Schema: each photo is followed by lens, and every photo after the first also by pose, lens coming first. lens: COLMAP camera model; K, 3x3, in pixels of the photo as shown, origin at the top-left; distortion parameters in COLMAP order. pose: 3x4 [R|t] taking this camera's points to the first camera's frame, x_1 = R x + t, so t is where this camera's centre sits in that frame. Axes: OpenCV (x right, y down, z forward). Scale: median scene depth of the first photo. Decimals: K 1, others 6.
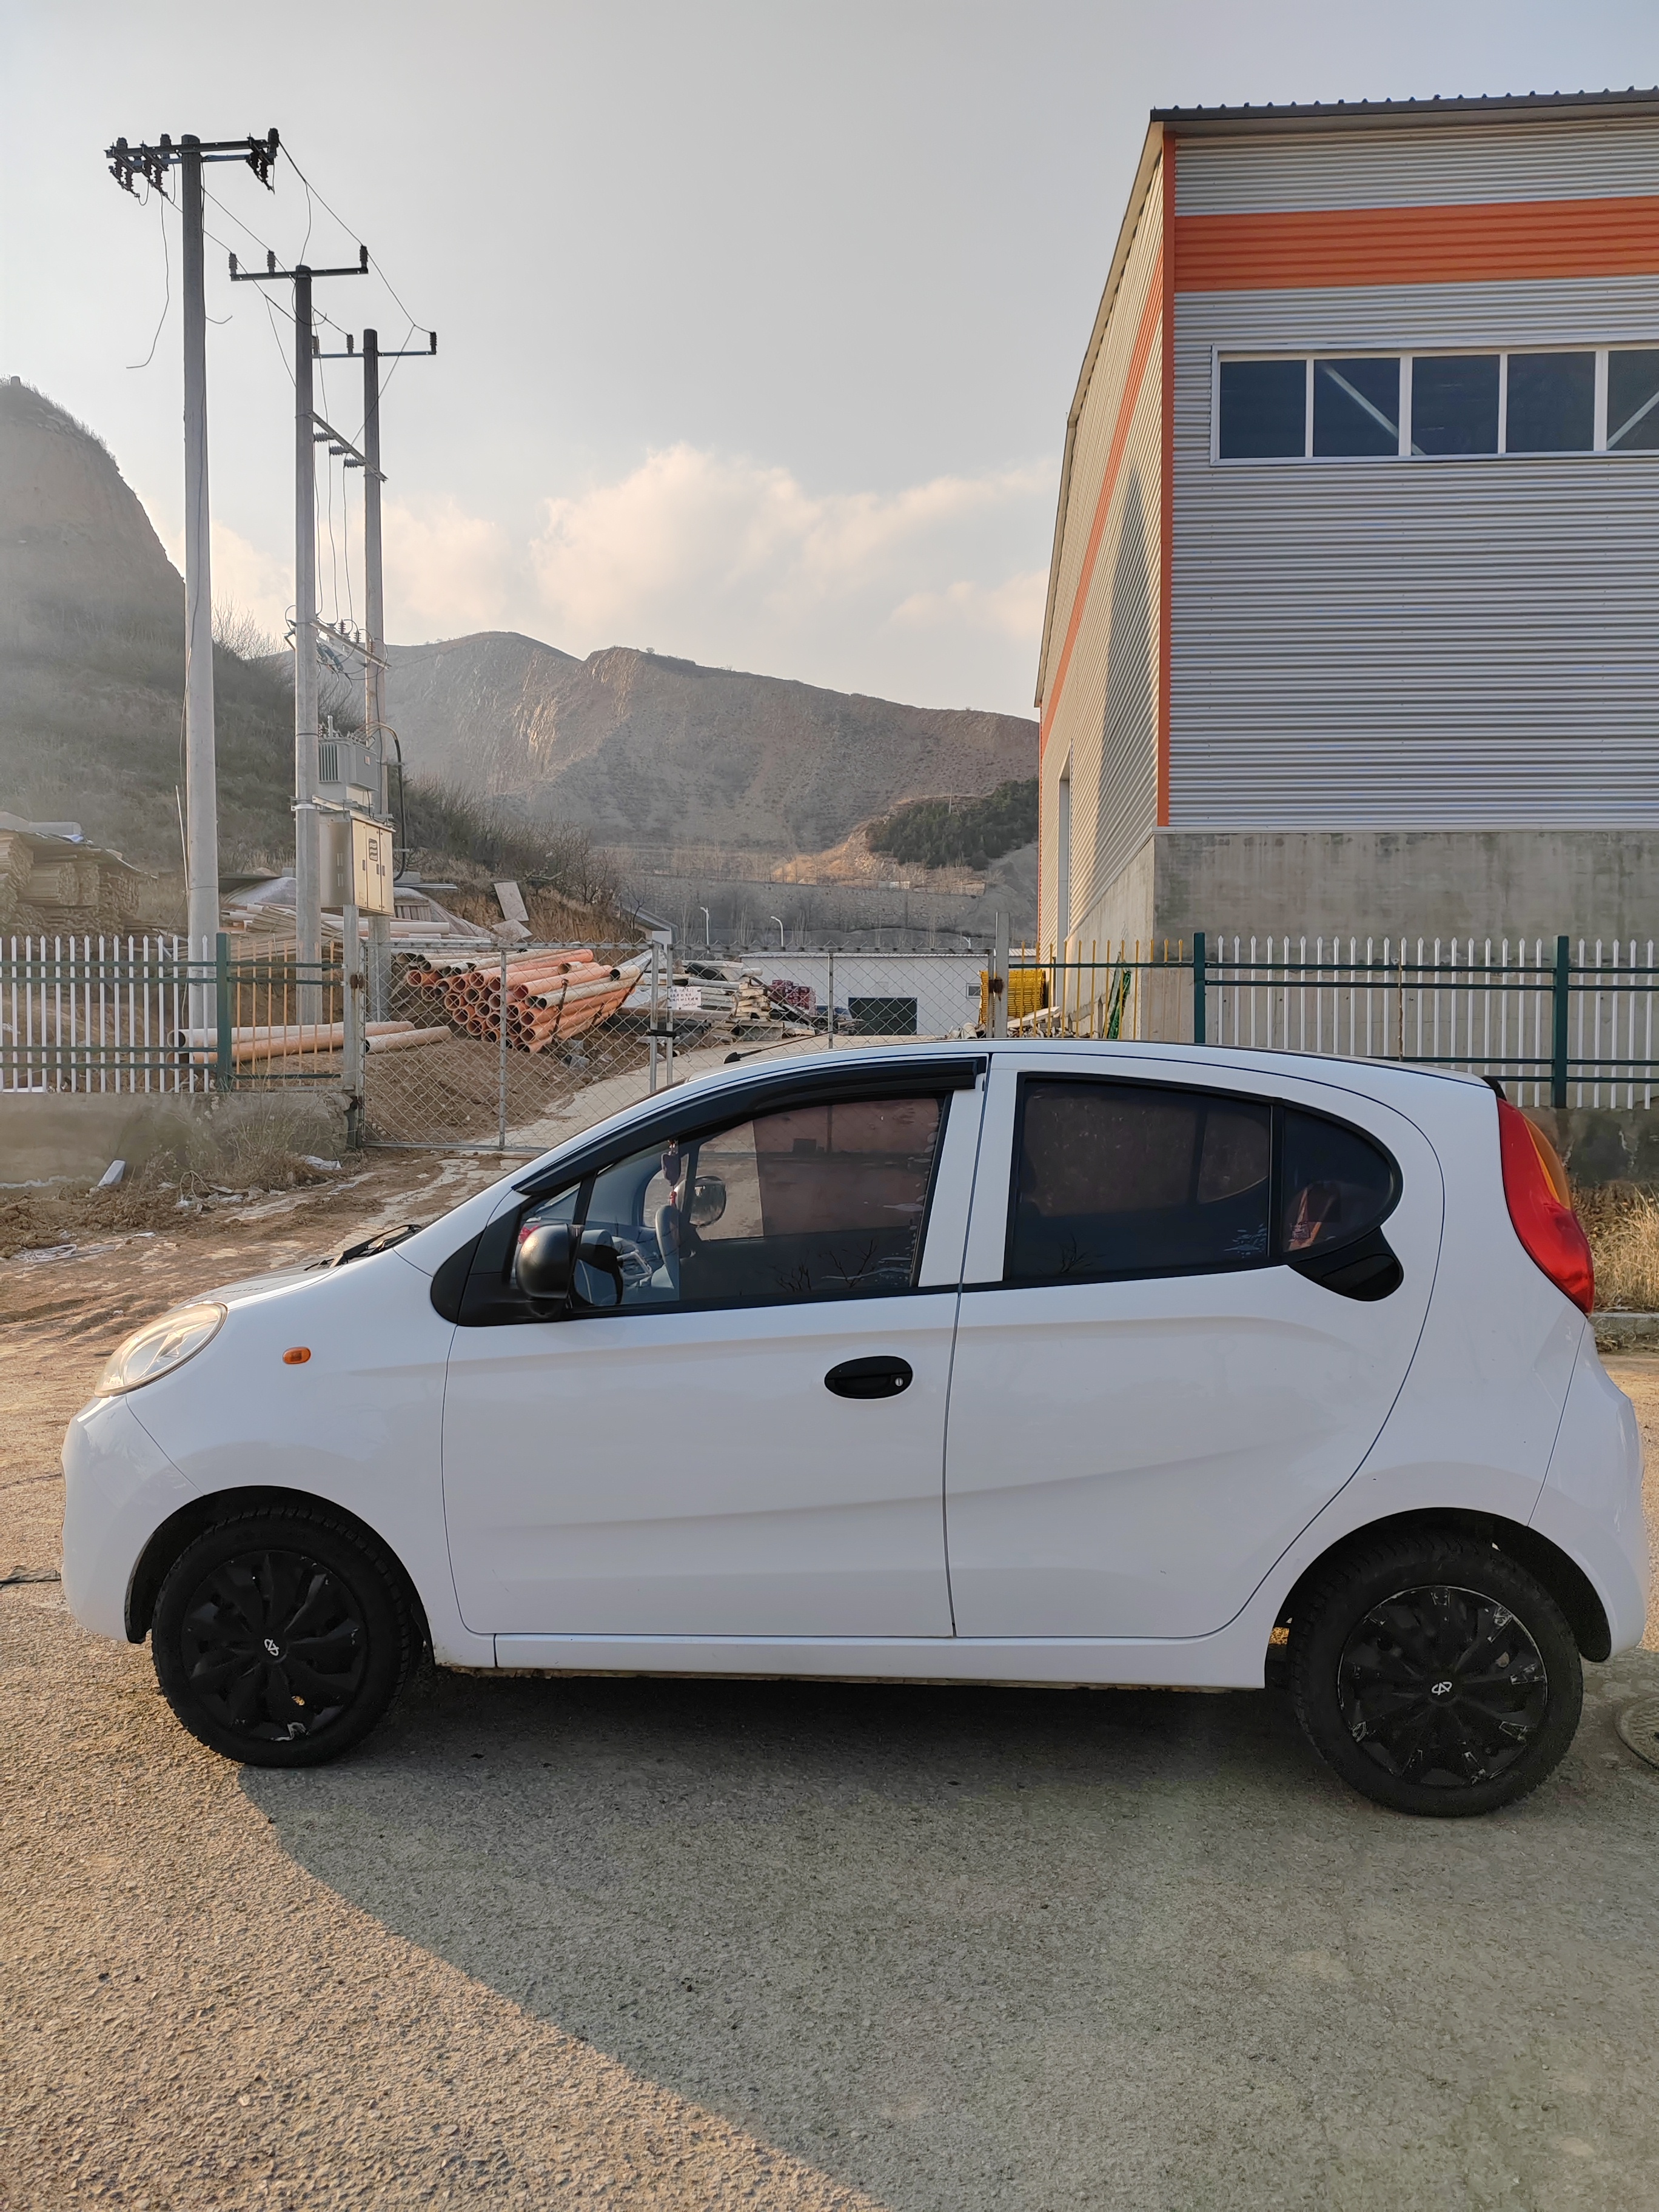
lens RADIAL K [[1705.2, 0, 824.5], [0, 1705.2, 1119.4], [0, 0, 1]] dist [0.003100, 0.008533]
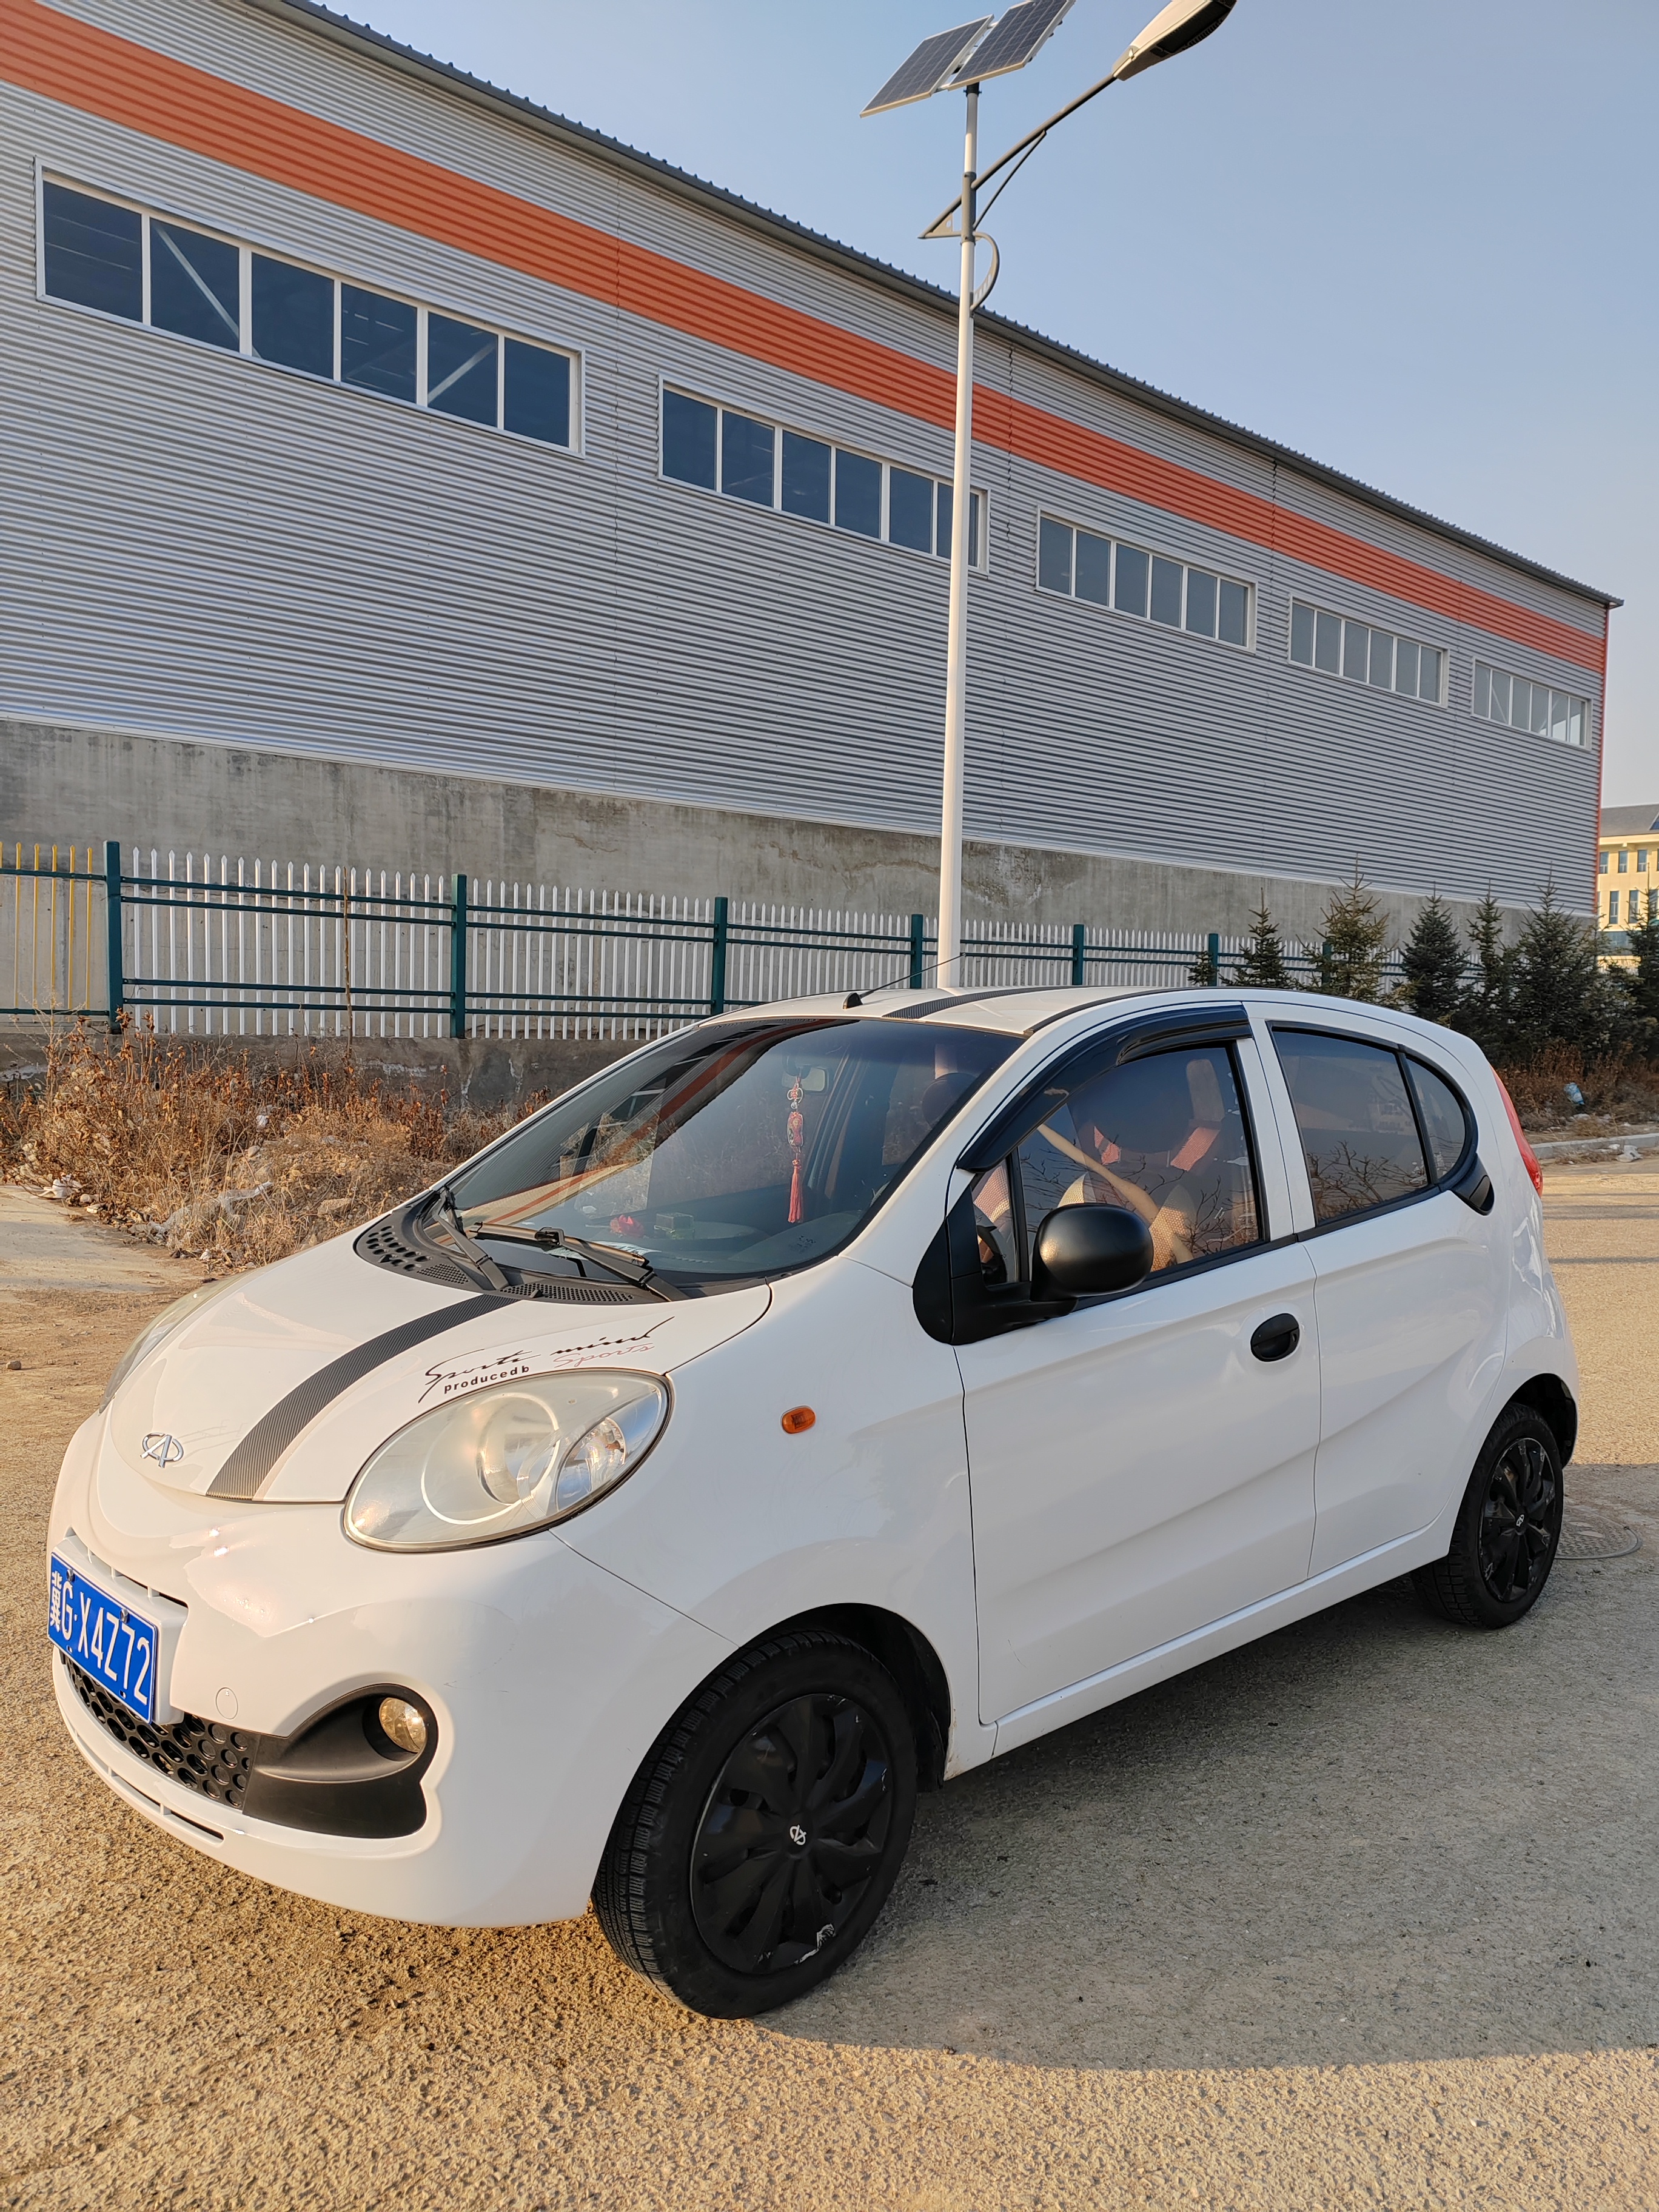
lens RADIAL K [[1703.5, 0, 821.7], [0, 1703.5, 1118.3], [0, 0, 1]] dist [0.017802, -0.019813]
pose [[0.655365, -0.040284, 0.754238, -0.190674], [0.006958, 0.998856, 0.047303, -0.004896], [-0.755281, -0.025753, 0.654895, 0.121763]]
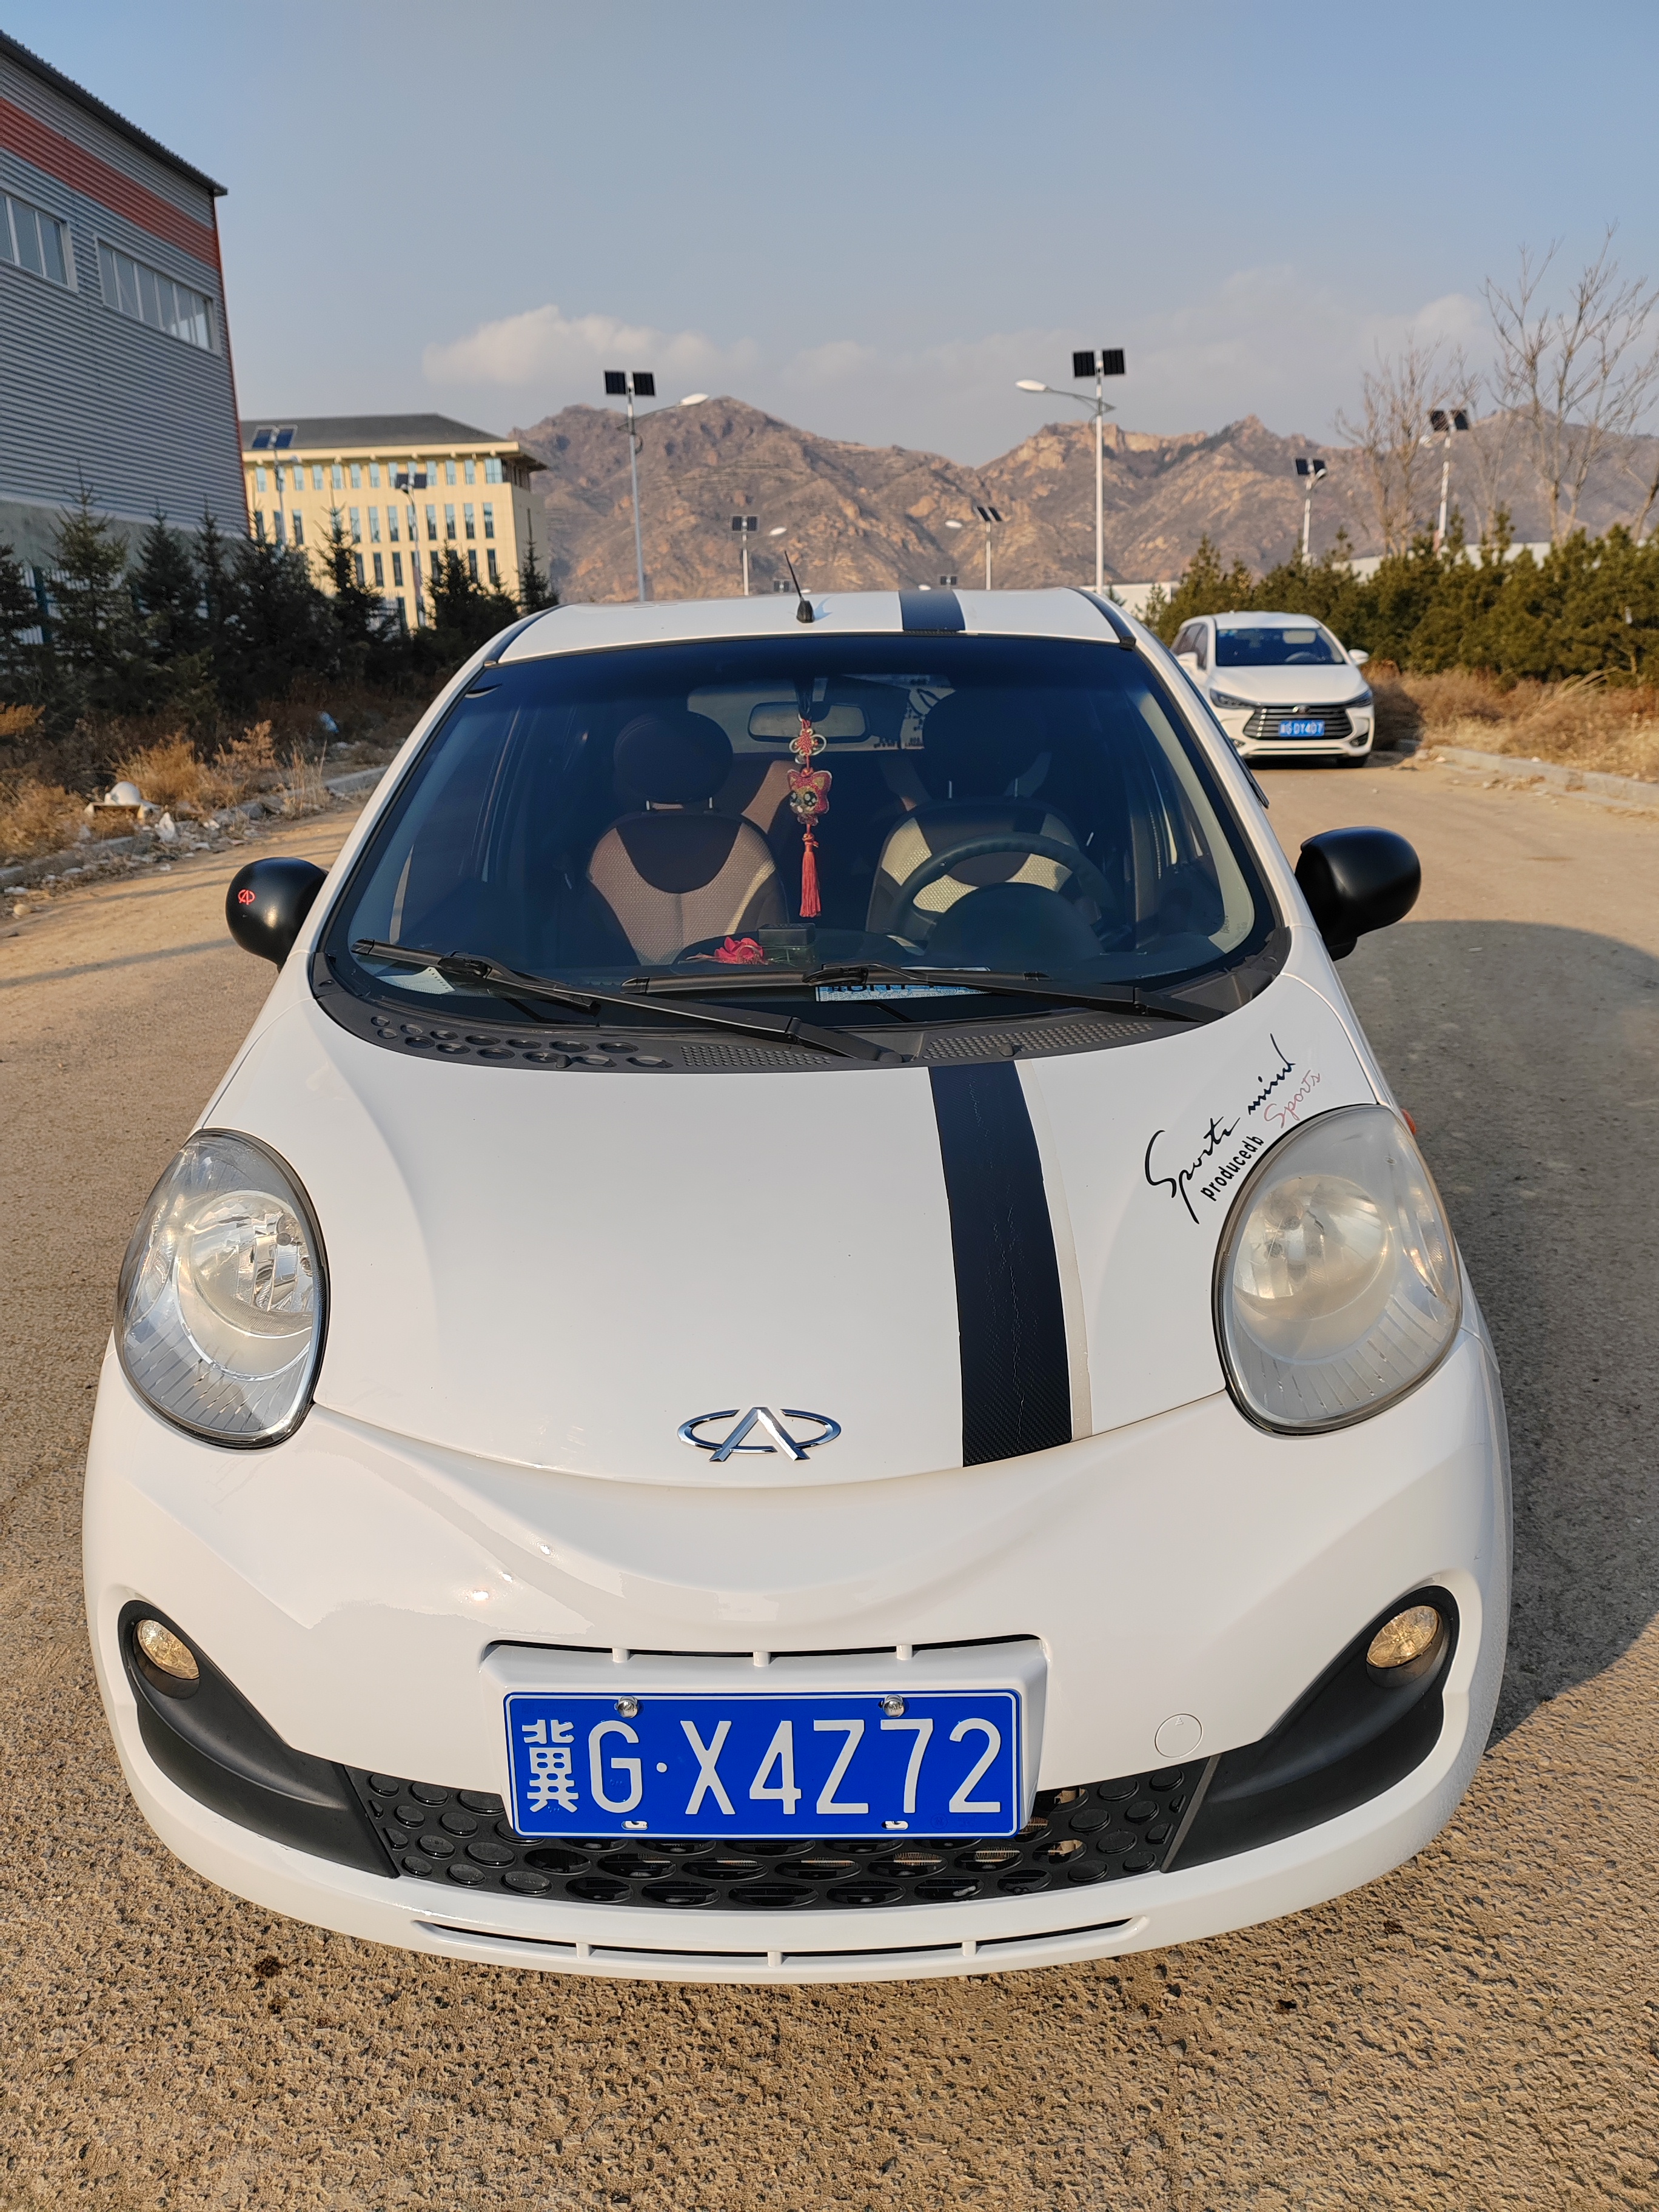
lens RADIAL K [[1723.7, 0, 829.5], [0, 1723.7, 1106.0], [0, 0, 1]] dist [-0.000348, -0.000492]
pose [[-0.089282, -0.264087, 0.960358, -0.197270], [0.058371, 0.961164, 0.269735, -0.009078], [-0.994294, 0.080139, -0.070400, 0.280888]]
